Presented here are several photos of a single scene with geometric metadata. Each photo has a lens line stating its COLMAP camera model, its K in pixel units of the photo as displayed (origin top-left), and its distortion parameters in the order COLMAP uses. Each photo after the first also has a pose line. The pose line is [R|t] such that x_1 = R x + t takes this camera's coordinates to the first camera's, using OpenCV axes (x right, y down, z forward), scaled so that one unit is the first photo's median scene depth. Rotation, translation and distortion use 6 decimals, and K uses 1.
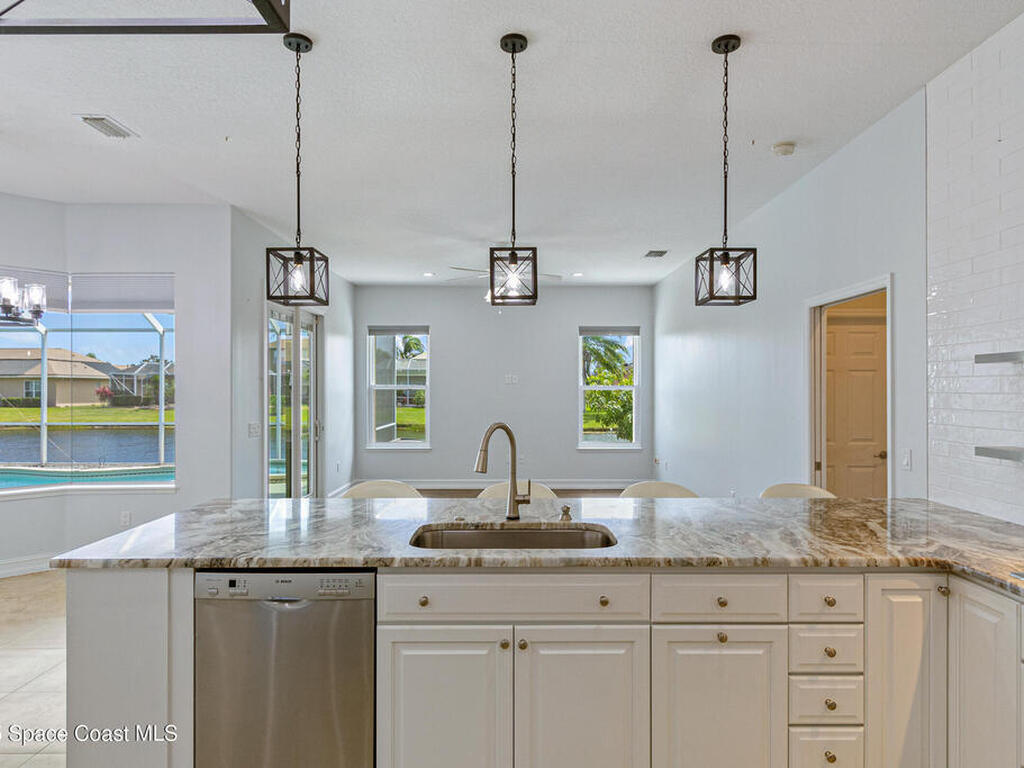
lens RADIAL K [[612.0, 0, 512.7], [0, 612.0, 389.6], [0, 0, 1]] dist [0.002752, 0.003505]
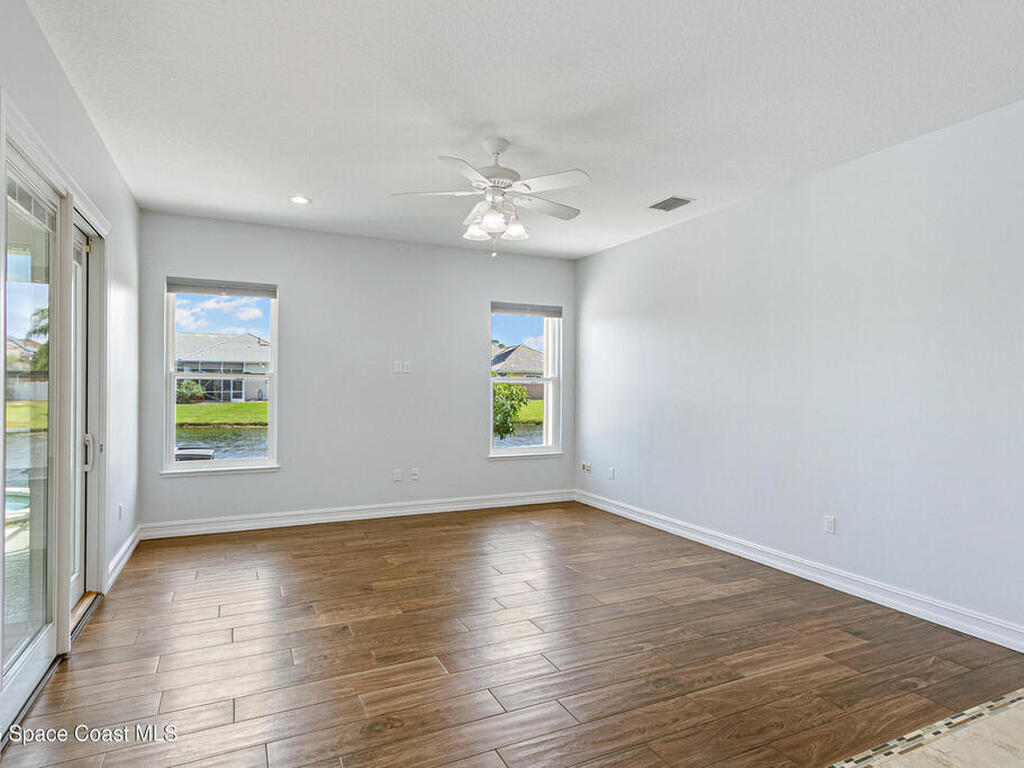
lens RADIAL K [[546.1, 0, 514.2], [0, 546.1, 383.6], [0, 0, 1]] dist [0.002296, -0.000854]
pose [[0.882852, 0.010927, 0.469525, -0.114407], [-0.007917, 0.999934, -0.008384, 0.004605], [-0.469585, 0.003684, 0.882880, 0.211962]]
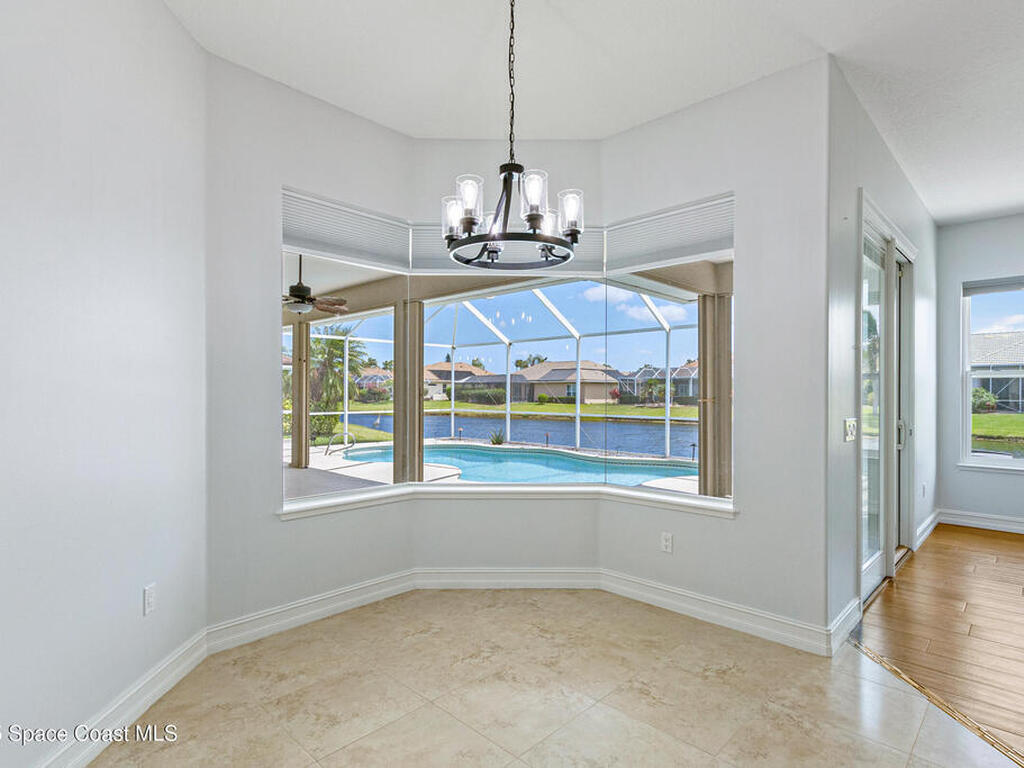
lens RADIAL K [[546.1, 0, 537.7], [0, 546.1, 394.6], [0, 0, 1]] dist [0.002296, -0.000854]
pose [[0.748217, 0.006627, -0.663421, -0.116193], [-0.004112, 0.999977, 0.005352, 0.011113], [0.663441, -0.001276, 0.748227, 0.150809]]
